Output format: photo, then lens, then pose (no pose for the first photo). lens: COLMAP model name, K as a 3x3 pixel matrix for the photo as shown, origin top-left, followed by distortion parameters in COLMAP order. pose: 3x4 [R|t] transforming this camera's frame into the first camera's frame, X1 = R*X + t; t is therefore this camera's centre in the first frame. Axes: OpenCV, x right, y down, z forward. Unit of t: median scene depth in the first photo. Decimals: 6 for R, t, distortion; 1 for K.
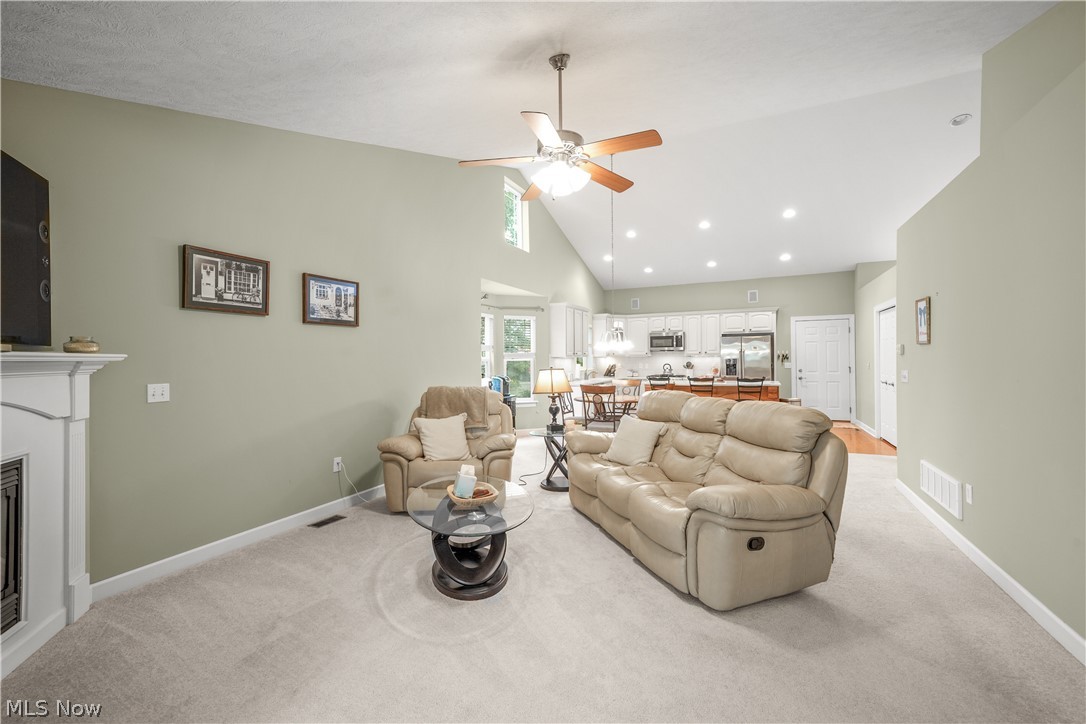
lens RADIAL K [[462.1, 0, 537.0], [0, 462.1, 361.1], [0, 0, 1]] dist [0.020410, 0.000239]
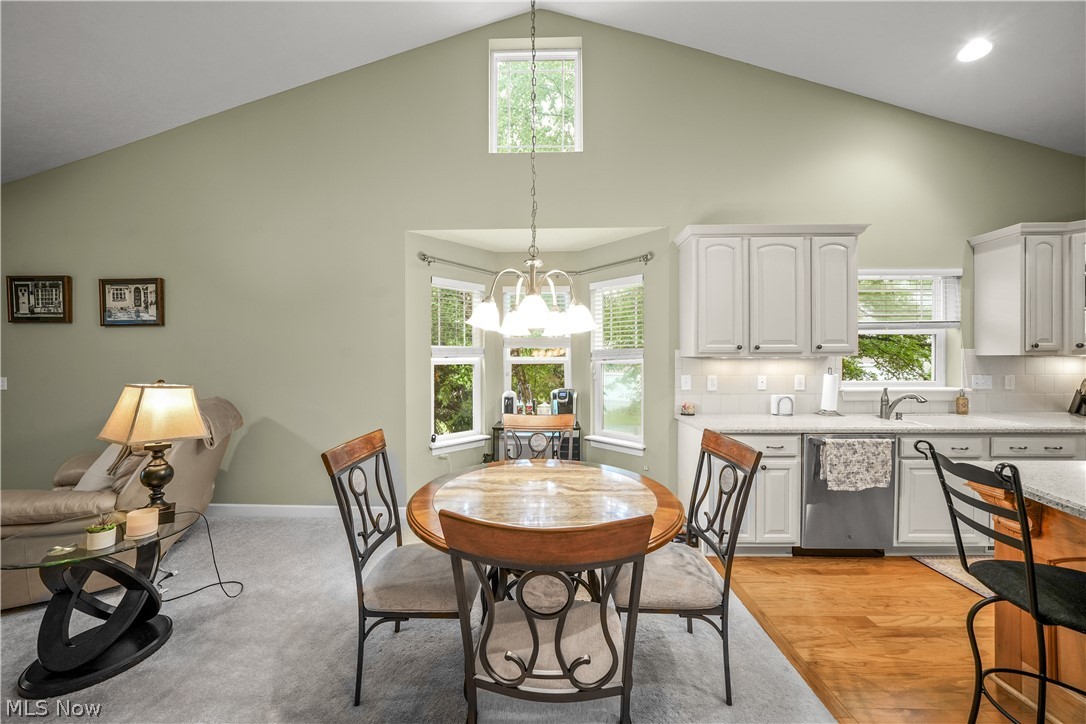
lens RADIAL K [[377.0, 0, 529.7], [0, 377.0, 363.2], [0, 0, 1]] dist [-0.009674, 0.000938]
pose [[0.401503, 0.014397, -0.915745, 0.359497], [-0.005913, 0.999896, 0.013127, -0.007667], [0.915839, 0.000145, 0.401546, 0.822849]]
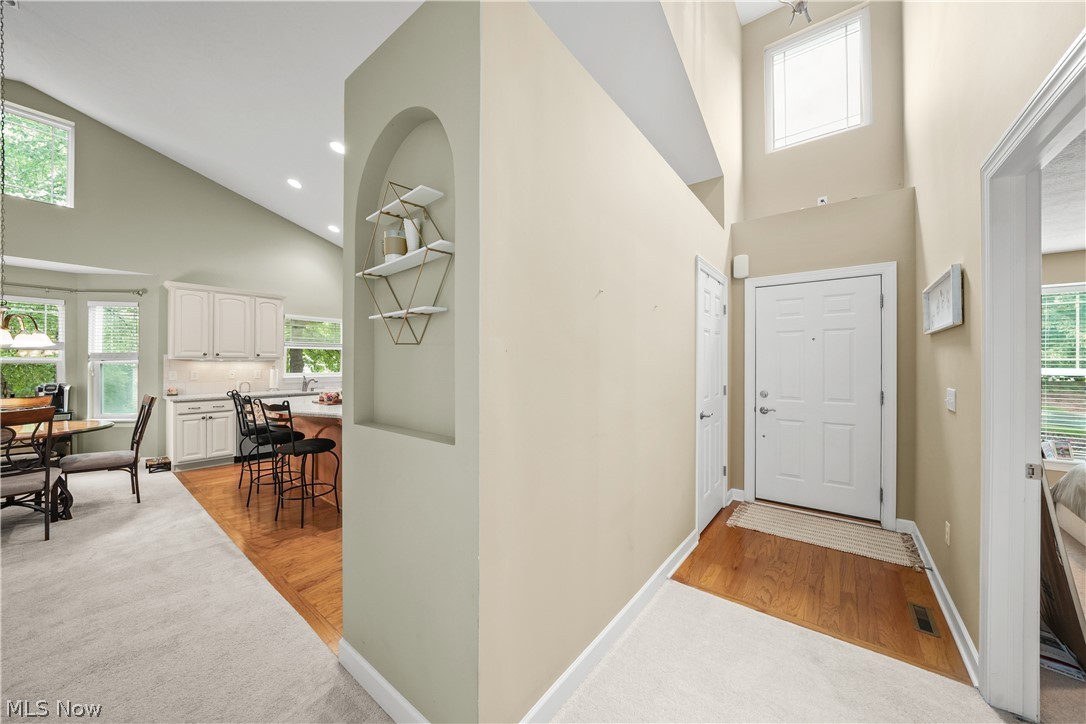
lens RADIAL K [[377.0, 0, 537.3], [0, 377.0, 363.1], [0, 0, 1]] dist [-0.009674, 0.000938]
pose [[0.974029, 0.015163, -0.225916, 0.824410], [-0.016076, 0.999868, -0.002203, -0.012219], [0.225853, 0.005777, 0.974144, 0.650830]]
